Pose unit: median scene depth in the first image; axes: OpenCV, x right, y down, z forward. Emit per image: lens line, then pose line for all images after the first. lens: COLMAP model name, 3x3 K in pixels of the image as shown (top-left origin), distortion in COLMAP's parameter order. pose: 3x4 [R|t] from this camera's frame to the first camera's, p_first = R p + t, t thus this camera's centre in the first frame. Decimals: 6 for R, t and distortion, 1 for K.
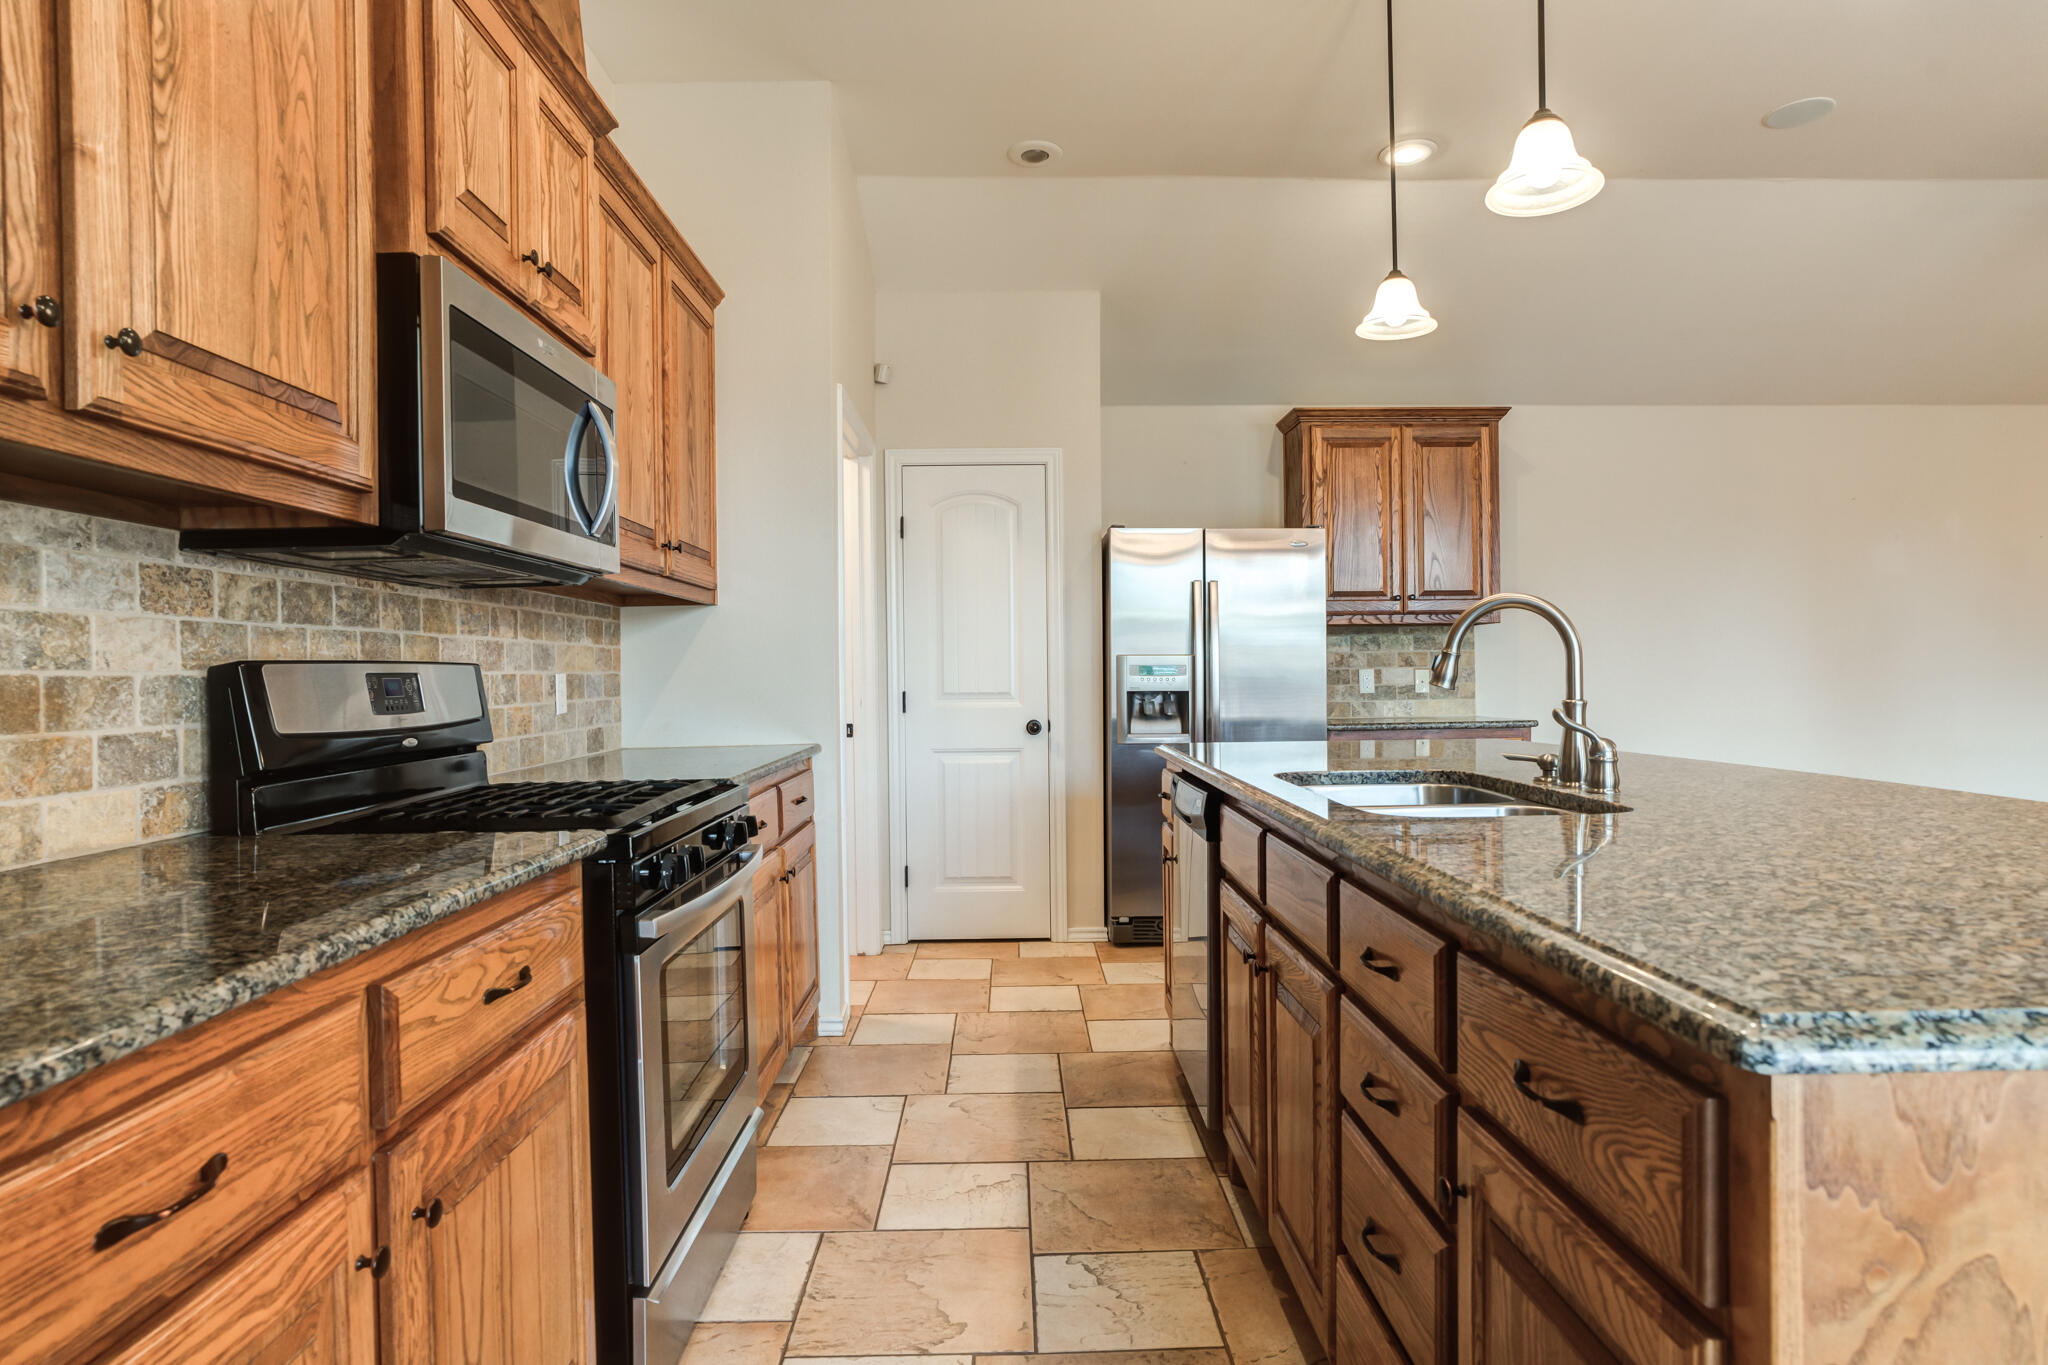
lens RADIAL K [[1131.2, 0, 1007.9], [0, 1131.2, 679.2], [0, 0, 1]] dist [-0.039638, 0.018748]
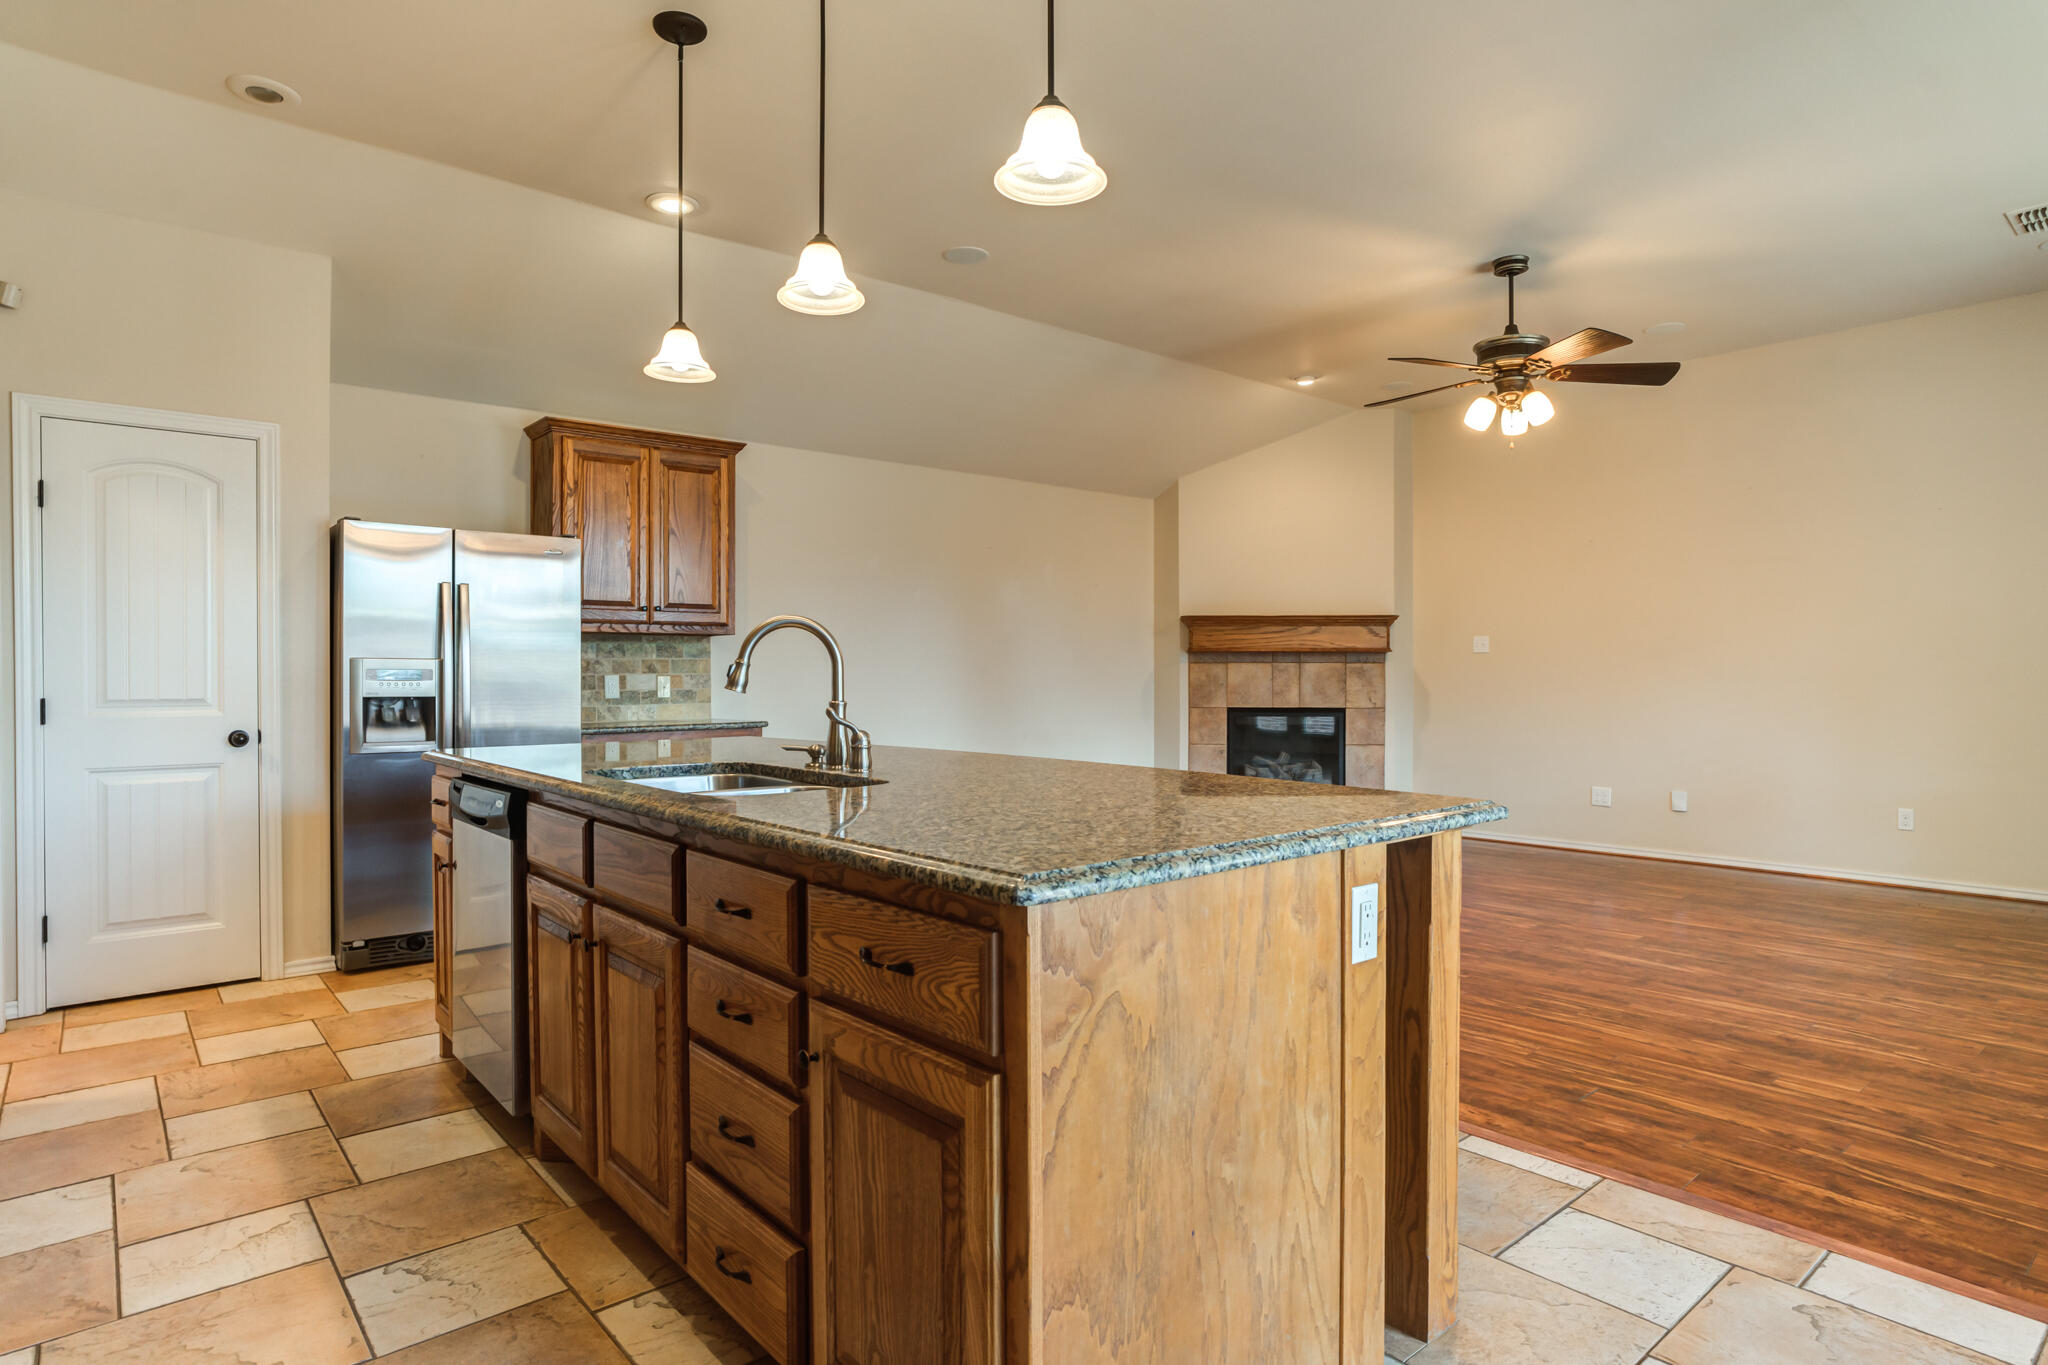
lens RADIAL K [[1131.2, 0, 1025.3], [0, 1131.2, 681.6], [0, 0, 1]] dist [-0.039638, 0.018748]
pose [[0.767251, 0.005129, 0.641326, -0.131244], [-0.003190, 0.999986, -0.004180, 0.000684], [-0.641339, 0.001161, 0.767257, -0.104600]]
